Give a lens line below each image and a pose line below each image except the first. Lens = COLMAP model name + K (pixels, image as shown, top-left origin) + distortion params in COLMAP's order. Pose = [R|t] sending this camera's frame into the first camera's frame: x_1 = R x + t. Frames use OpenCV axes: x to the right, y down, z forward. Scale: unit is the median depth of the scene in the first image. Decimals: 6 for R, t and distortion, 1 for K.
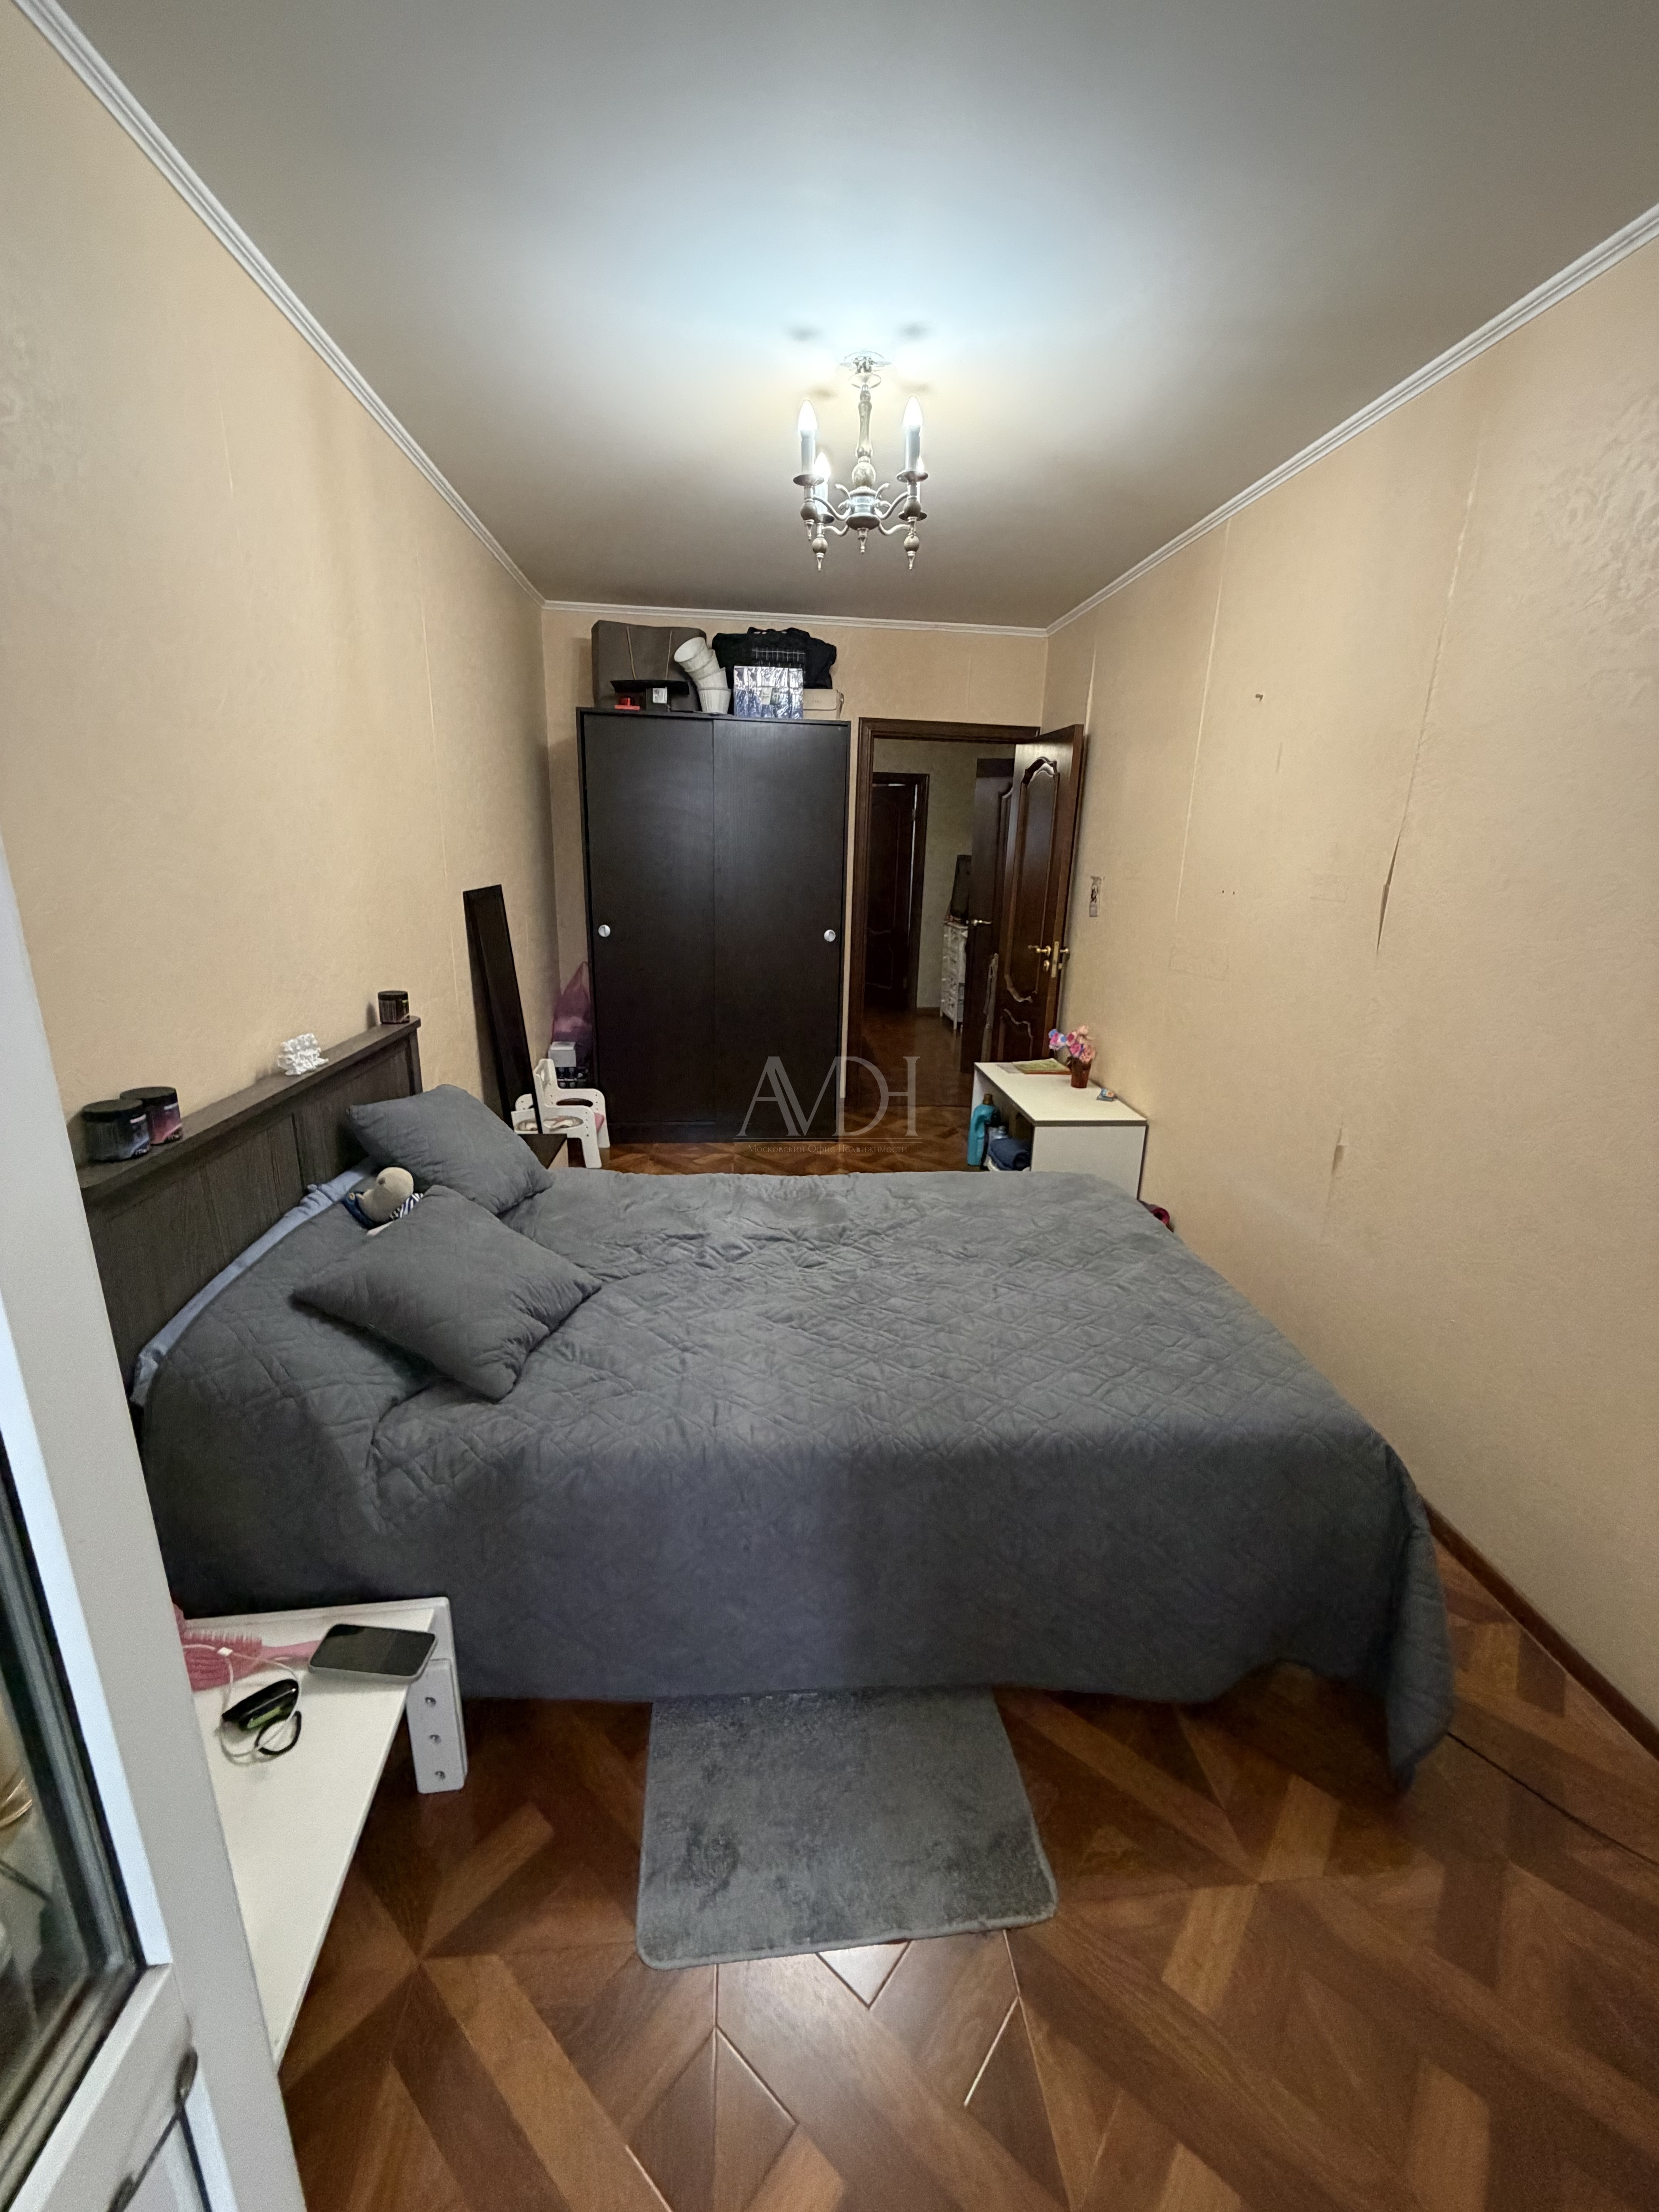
lens RADIAL K [[878.2, 0, 831.2], [0, 878.2, 1102.4], [0, 0, 1]] dist [0.000596, -0.000101]
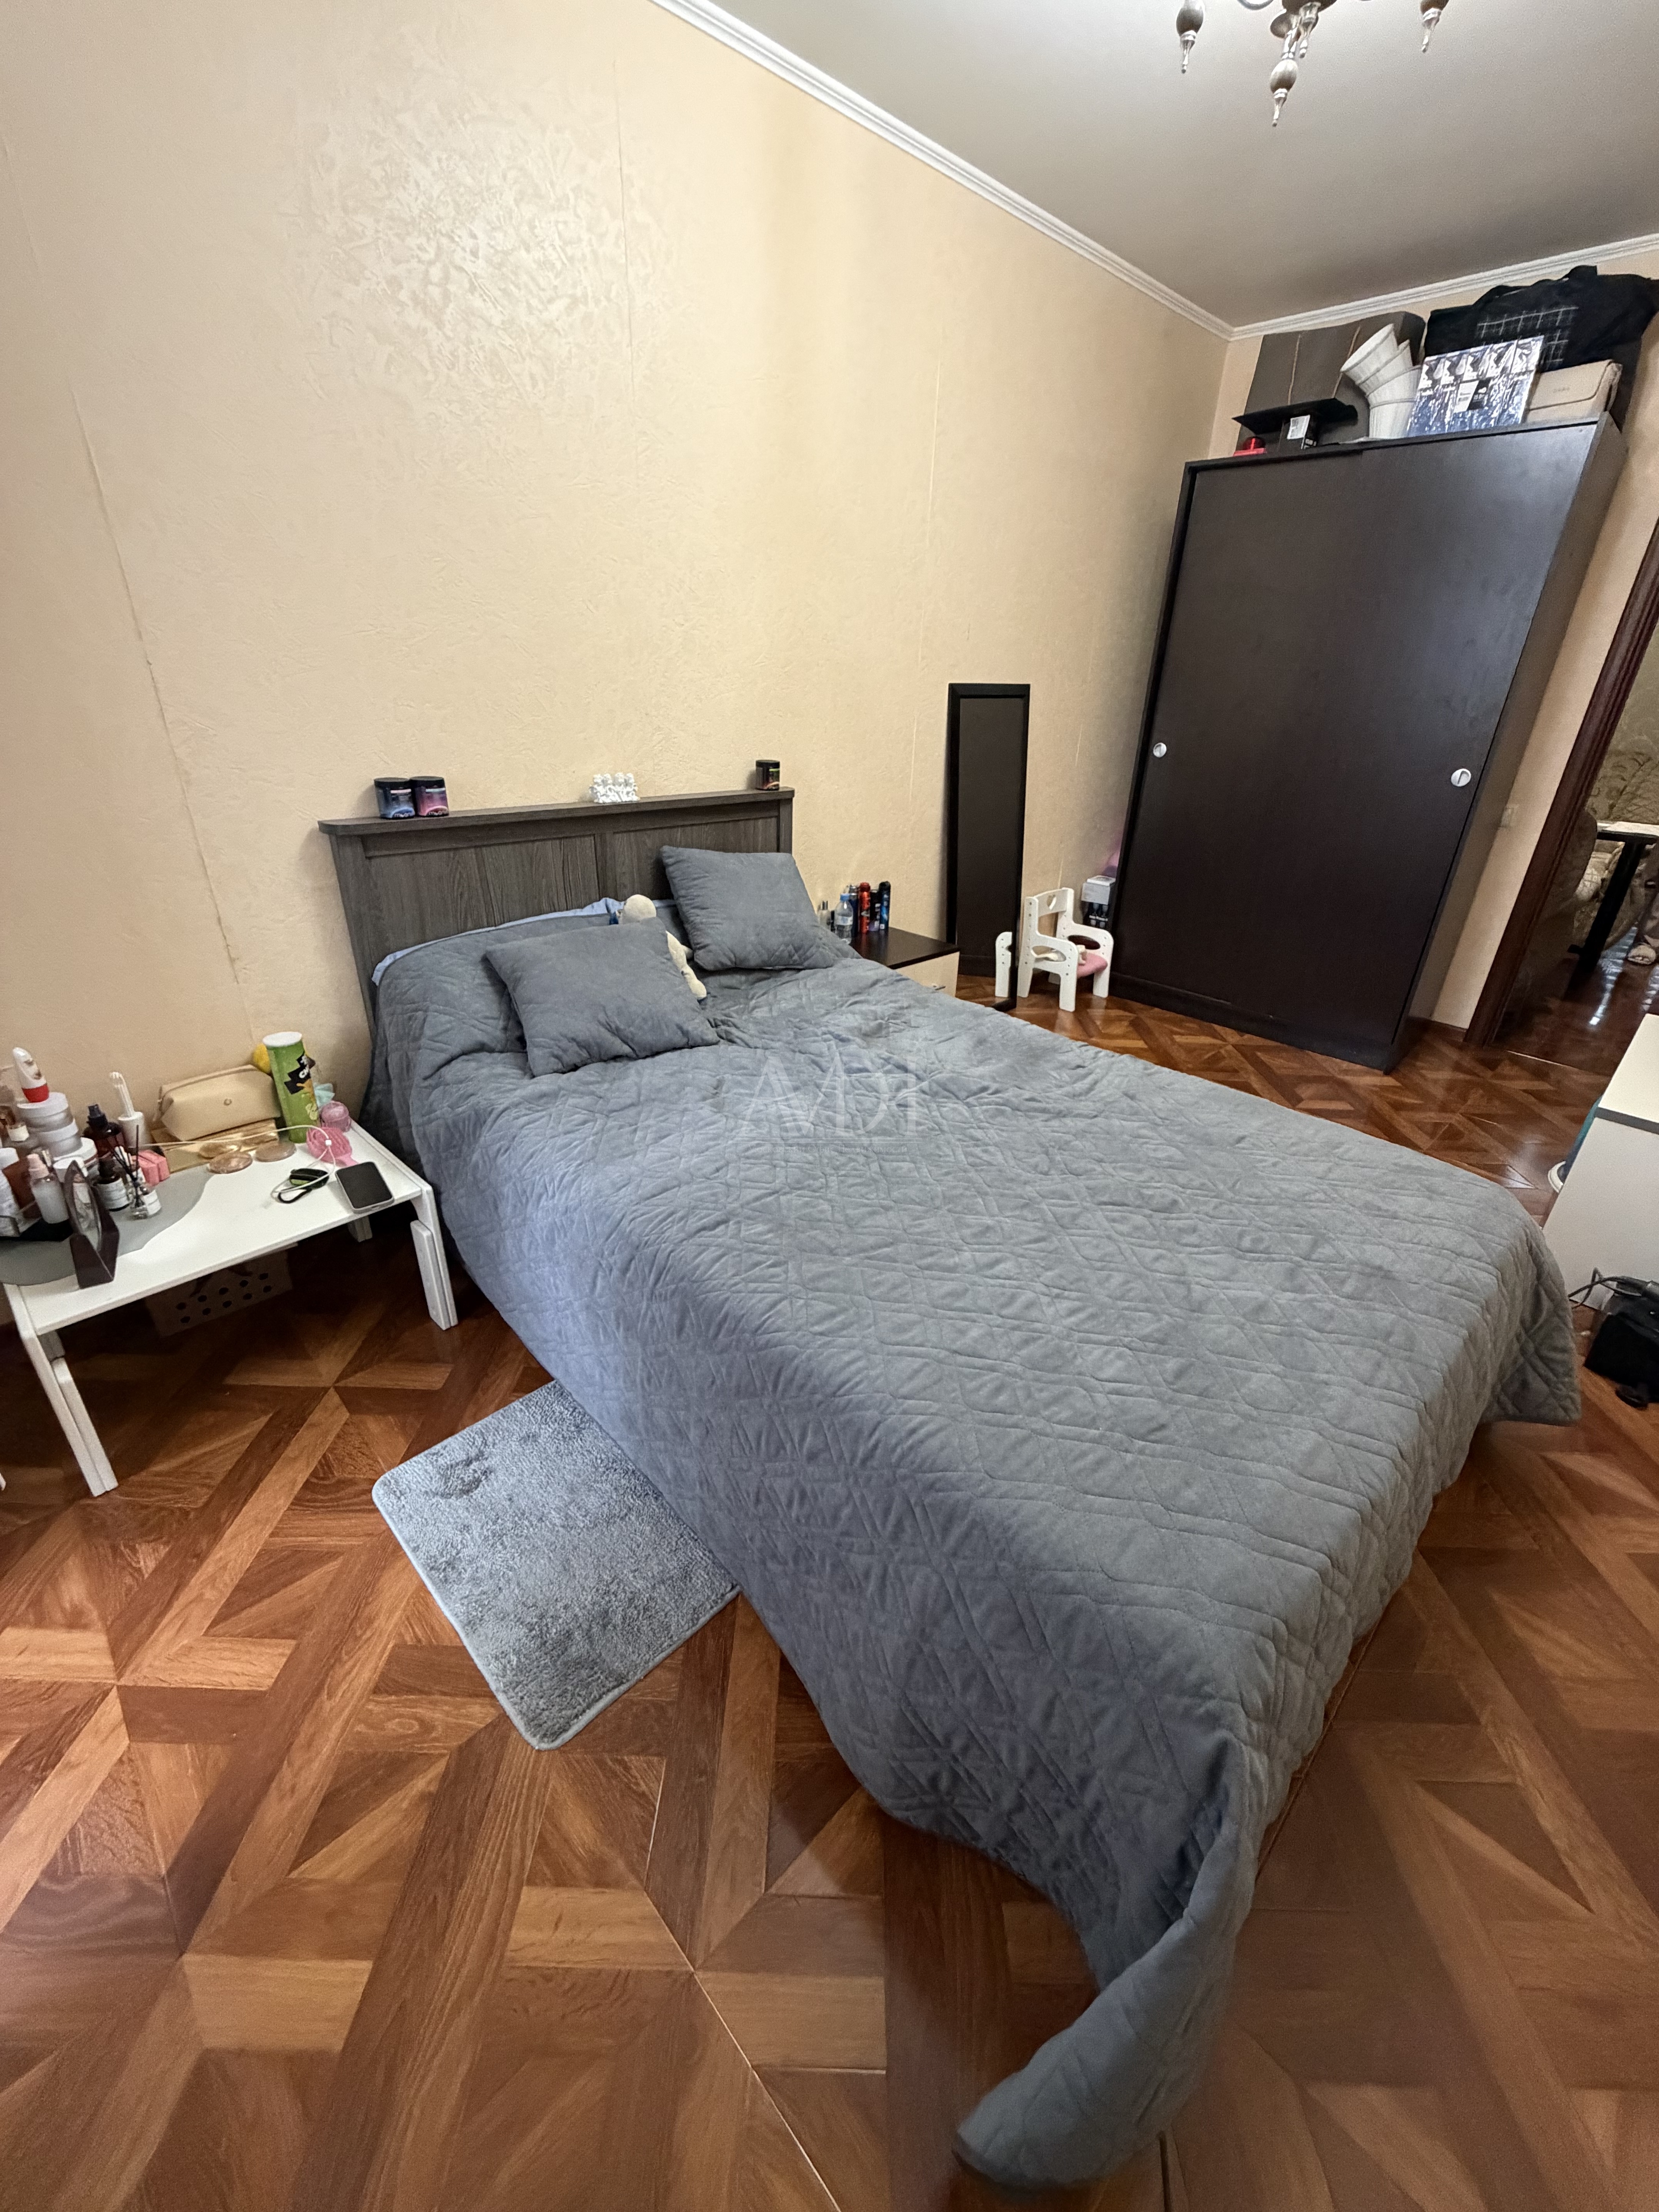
lens RADIAL K [[878.2, 0, 830.2], [0, 878.2, 1098.4], [0, 0, 1]] dist [0.000596, -0.000101]
pose [[0.622548, 0.336465, -0.706559, 0.545653], [-0.232462, 0.941612, 0.243575, -0.014427], [0.747258, 0.012611, 0.664414, 0.378253]]
